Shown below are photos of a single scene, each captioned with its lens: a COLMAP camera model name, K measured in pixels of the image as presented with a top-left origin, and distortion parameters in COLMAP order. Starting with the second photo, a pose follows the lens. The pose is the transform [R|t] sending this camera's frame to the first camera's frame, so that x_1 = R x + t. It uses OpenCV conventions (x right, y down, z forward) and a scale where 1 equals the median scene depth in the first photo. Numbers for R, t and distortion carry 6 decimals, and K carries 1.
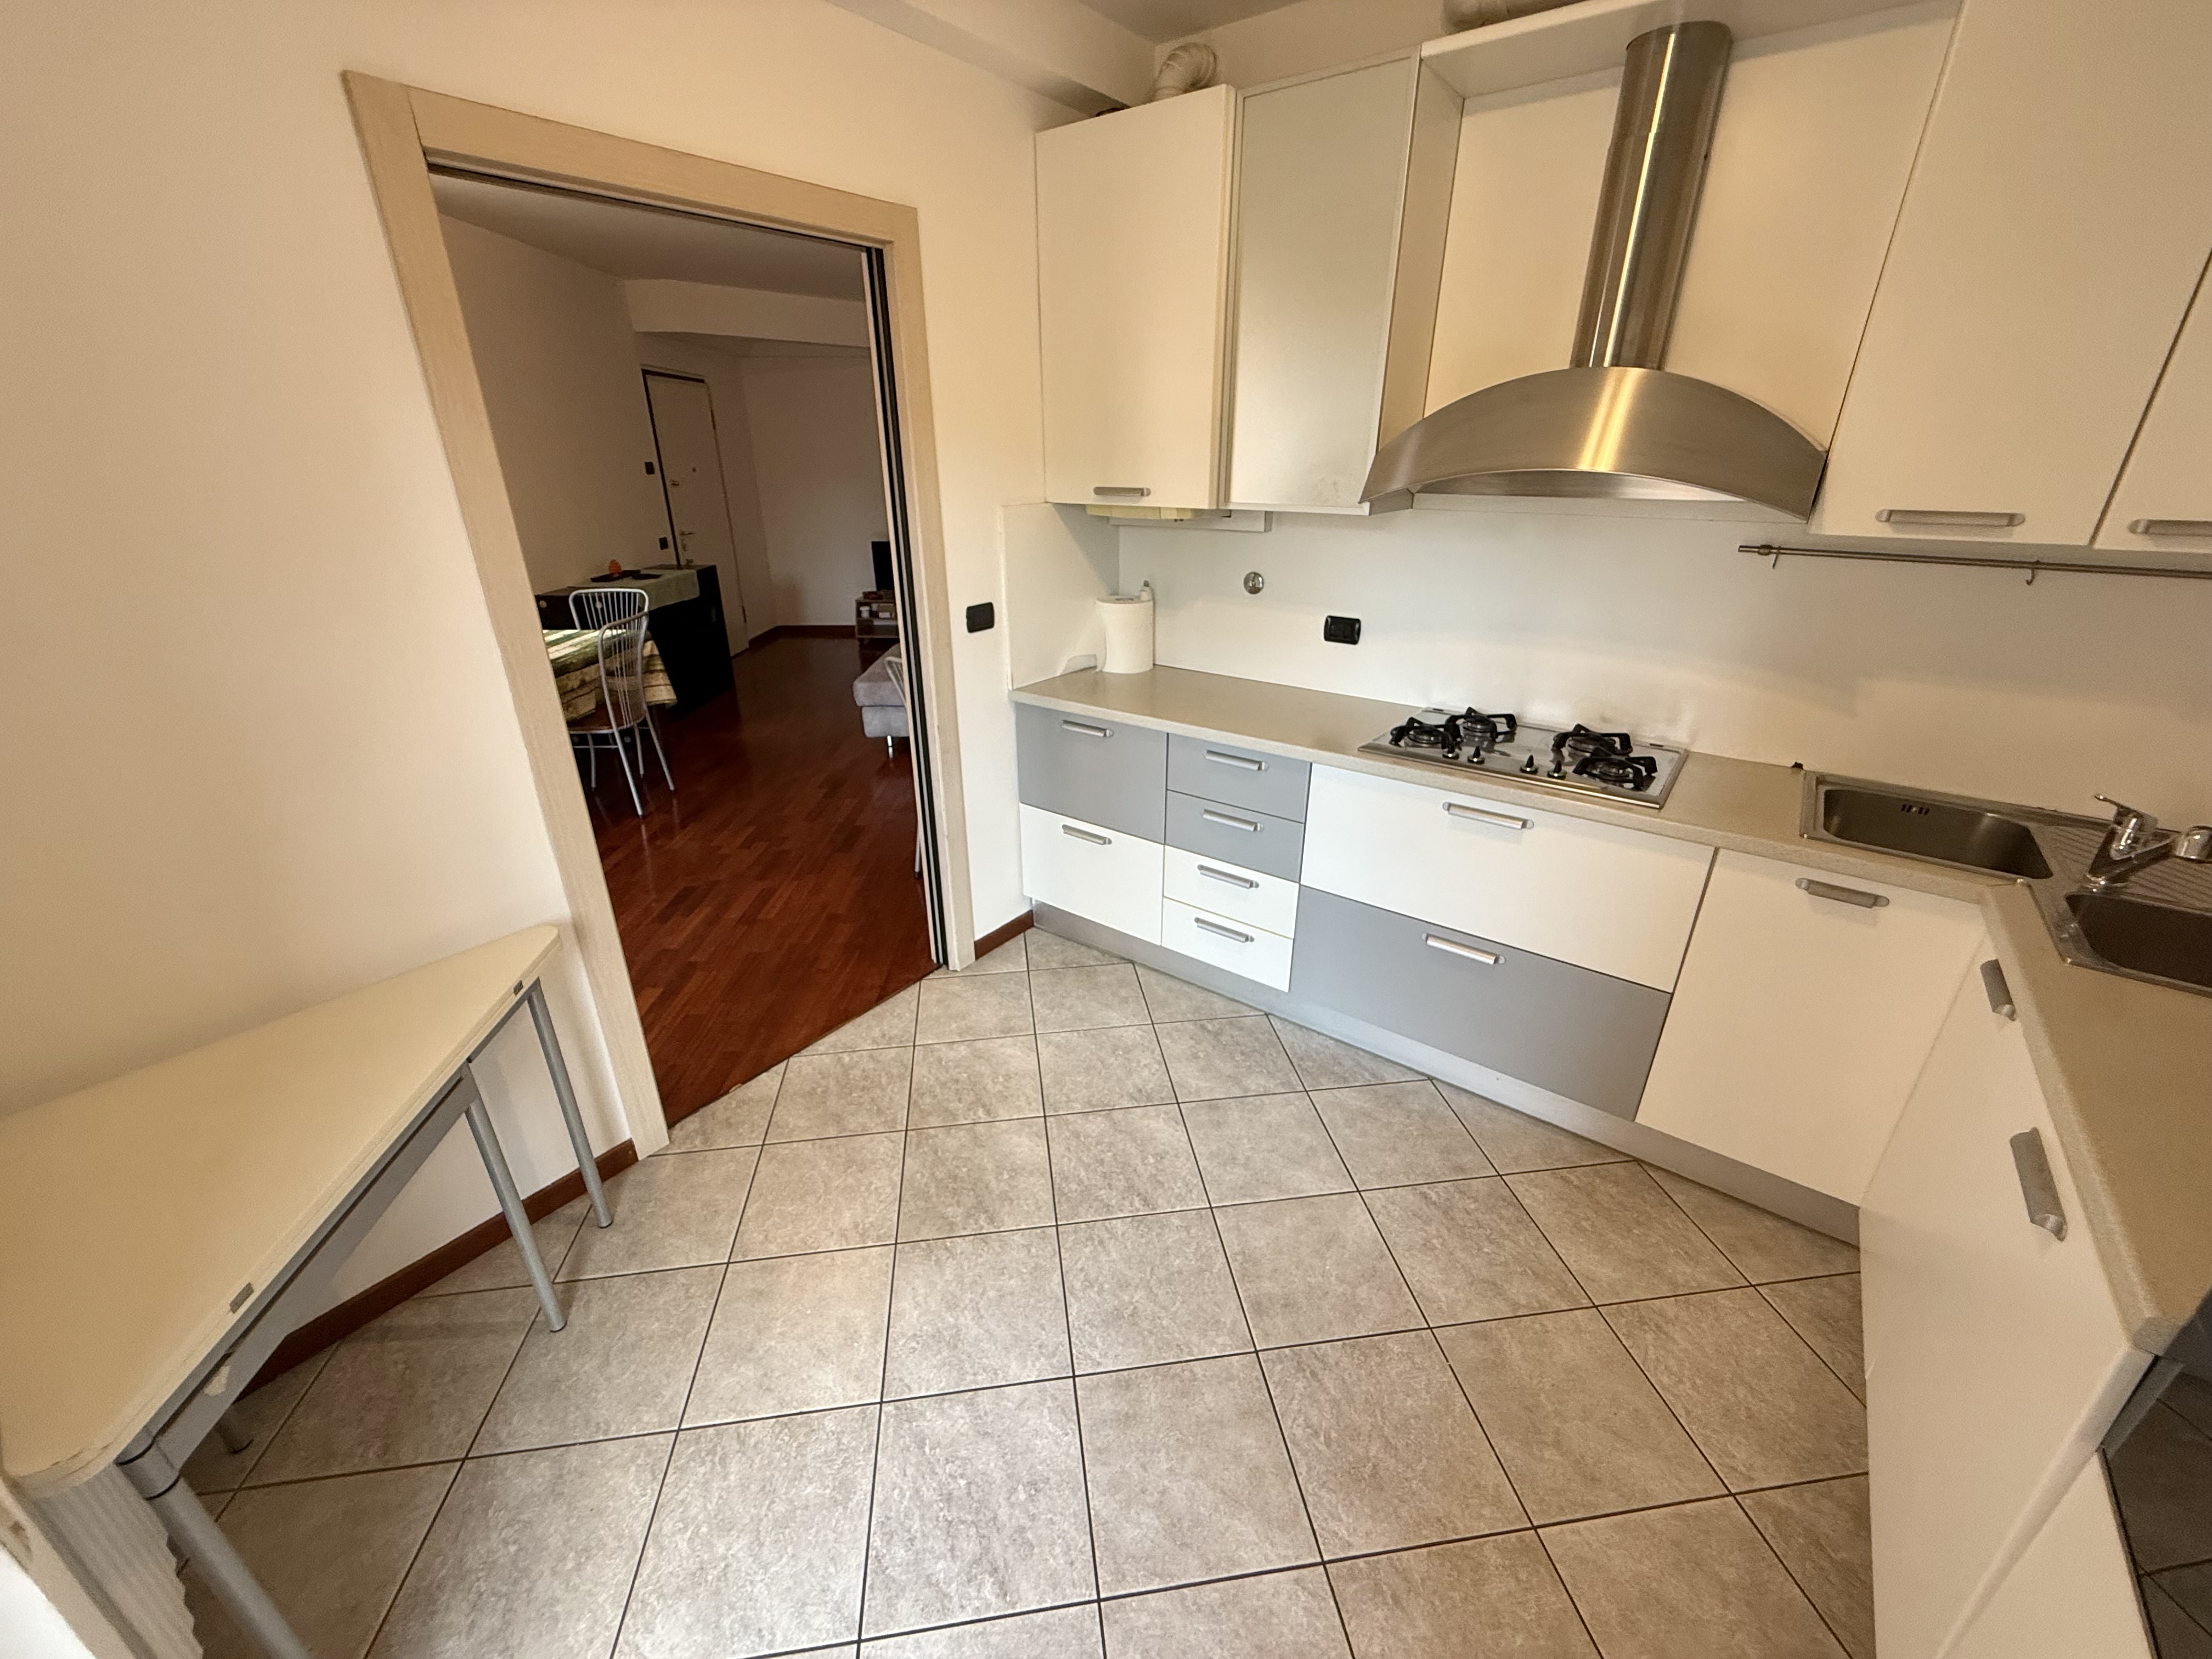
lens RADIAL K [[882.5, 0, 1103.0], [0, 882.5, 830.0], [0, 0, 1]] dist [-0.001263, 0.000273]
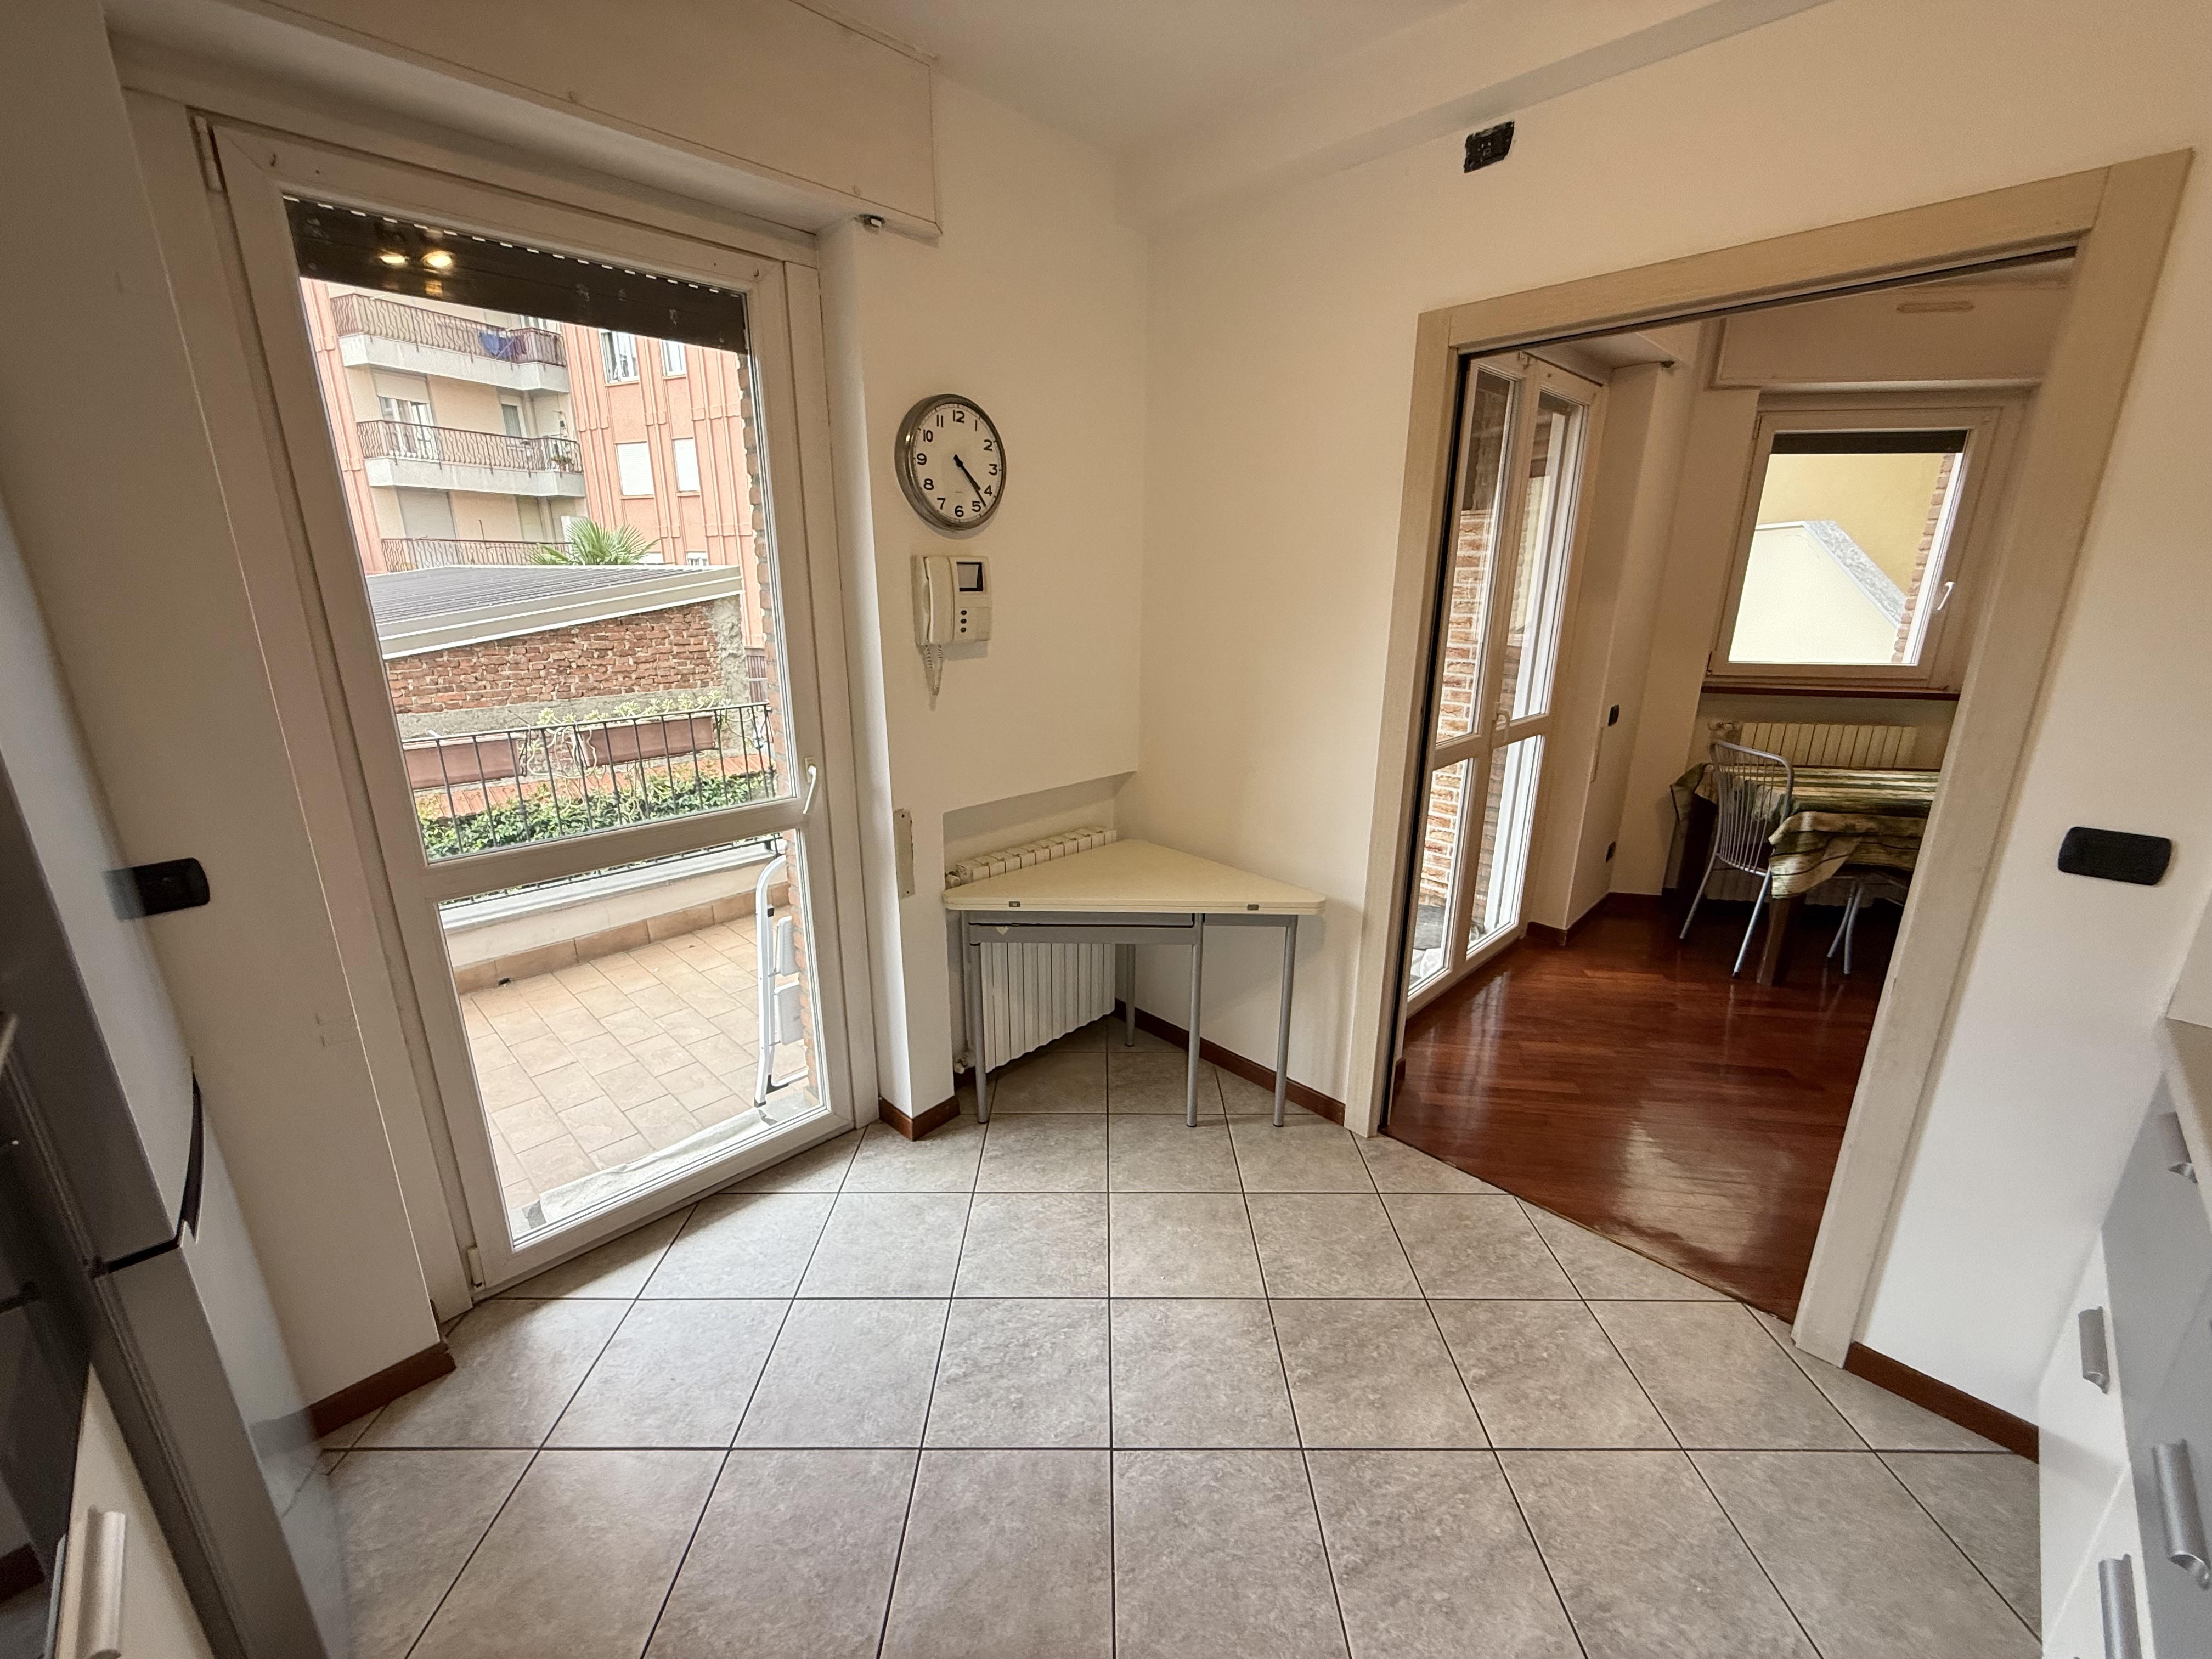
lens RADIAL K [[882.5, 0, 1101.3], [0, 882.5, 830.2], [0, 0, 1]] dist [-0.001263, 0.000273]
pose [[-0.136645, 0.280056, -0.950209, 0.554507], [-0.395122, 0.864194, 0.311526, -0.220414], [0.908409, 0.418016, -0.007431, 0.548350]]
